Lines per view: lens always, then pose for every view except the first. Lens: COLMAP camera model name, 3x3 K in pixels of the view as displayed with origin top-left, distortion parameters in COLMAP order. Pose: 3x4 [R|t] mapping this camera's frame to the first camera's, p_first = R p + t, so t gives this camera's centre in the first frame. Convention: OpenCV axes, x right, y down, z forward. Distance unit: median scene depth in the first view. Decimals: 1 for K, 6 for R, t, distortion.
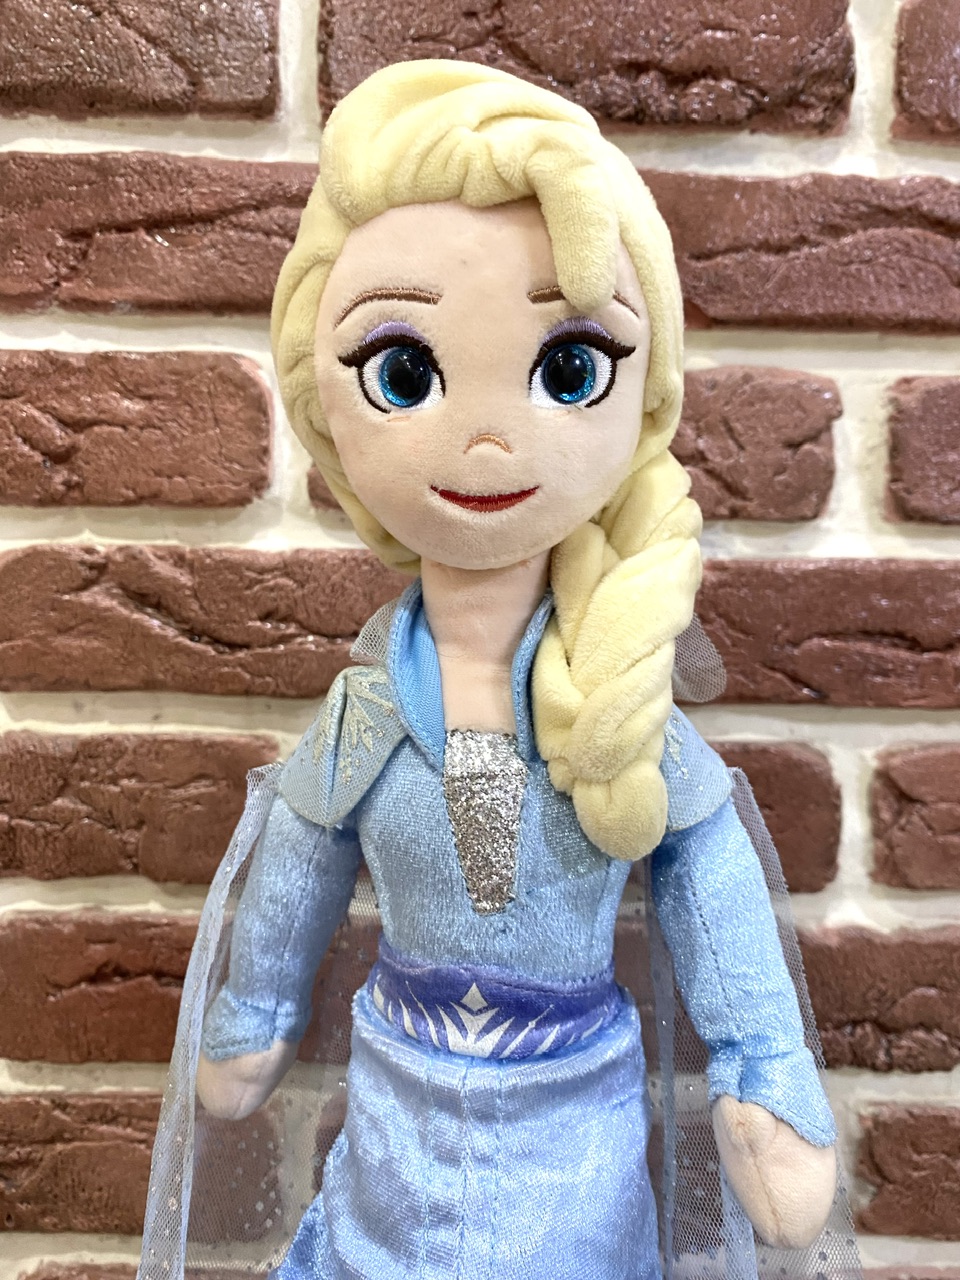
lens RADIAL K [[874.4, 0, 485.9], [0, 874.4, 639.6], [0, 0, 1]] dist [-0.009102, -0.008899]
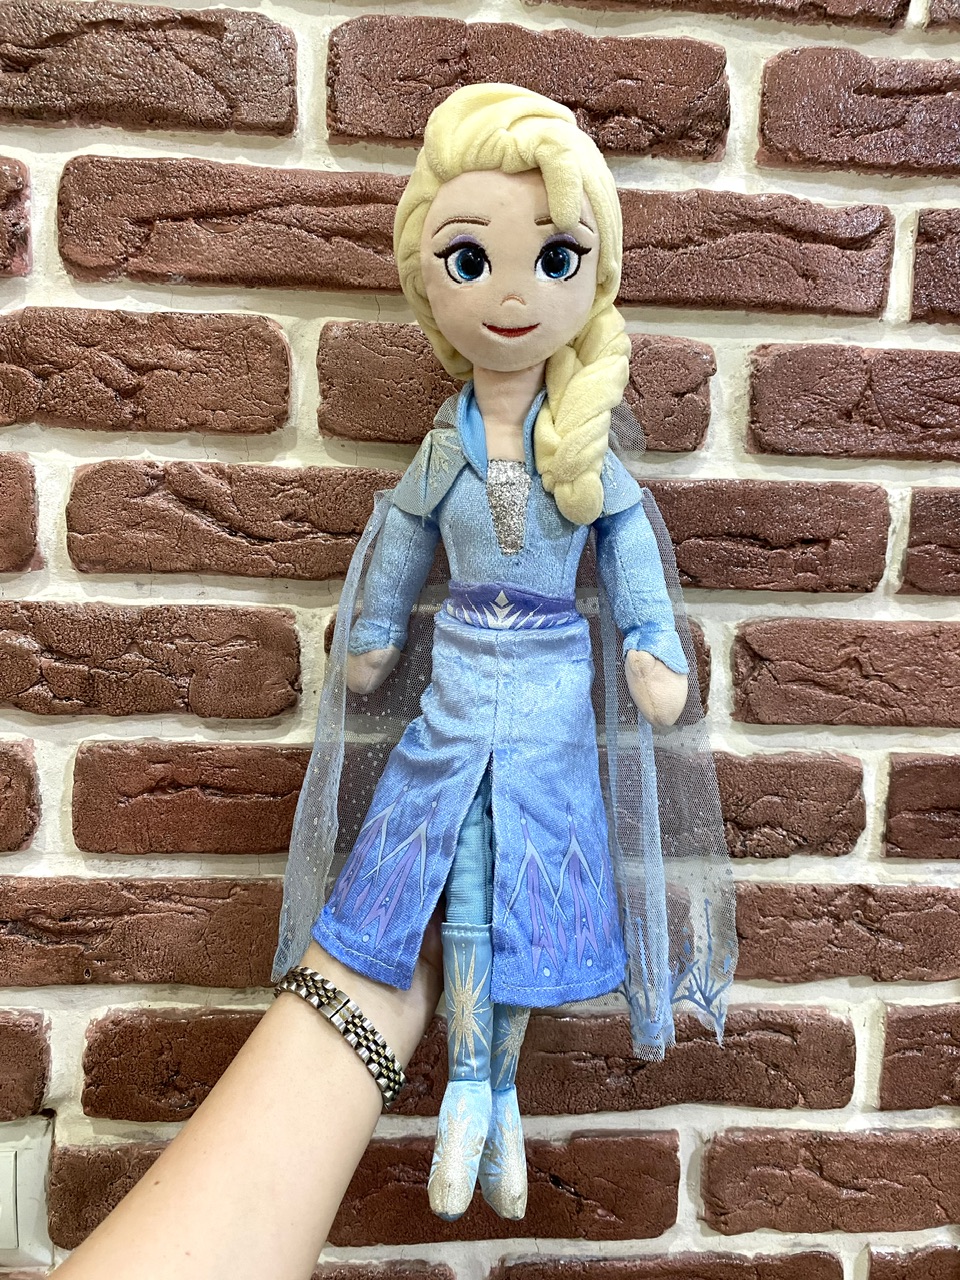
lens RADIAL K [[874.4, 0, 472.4], [0, 874.4, 614.1], [0, 0, 1]] dist [-0.009102, -0.008899]
pose [[0.998464, 0.004733, 0.055198, -0.041427], [-0.006977, 0.999154, 0.040526, 0.065171], [-0.054959, -0.040849, 0.997653, -0.347974]]
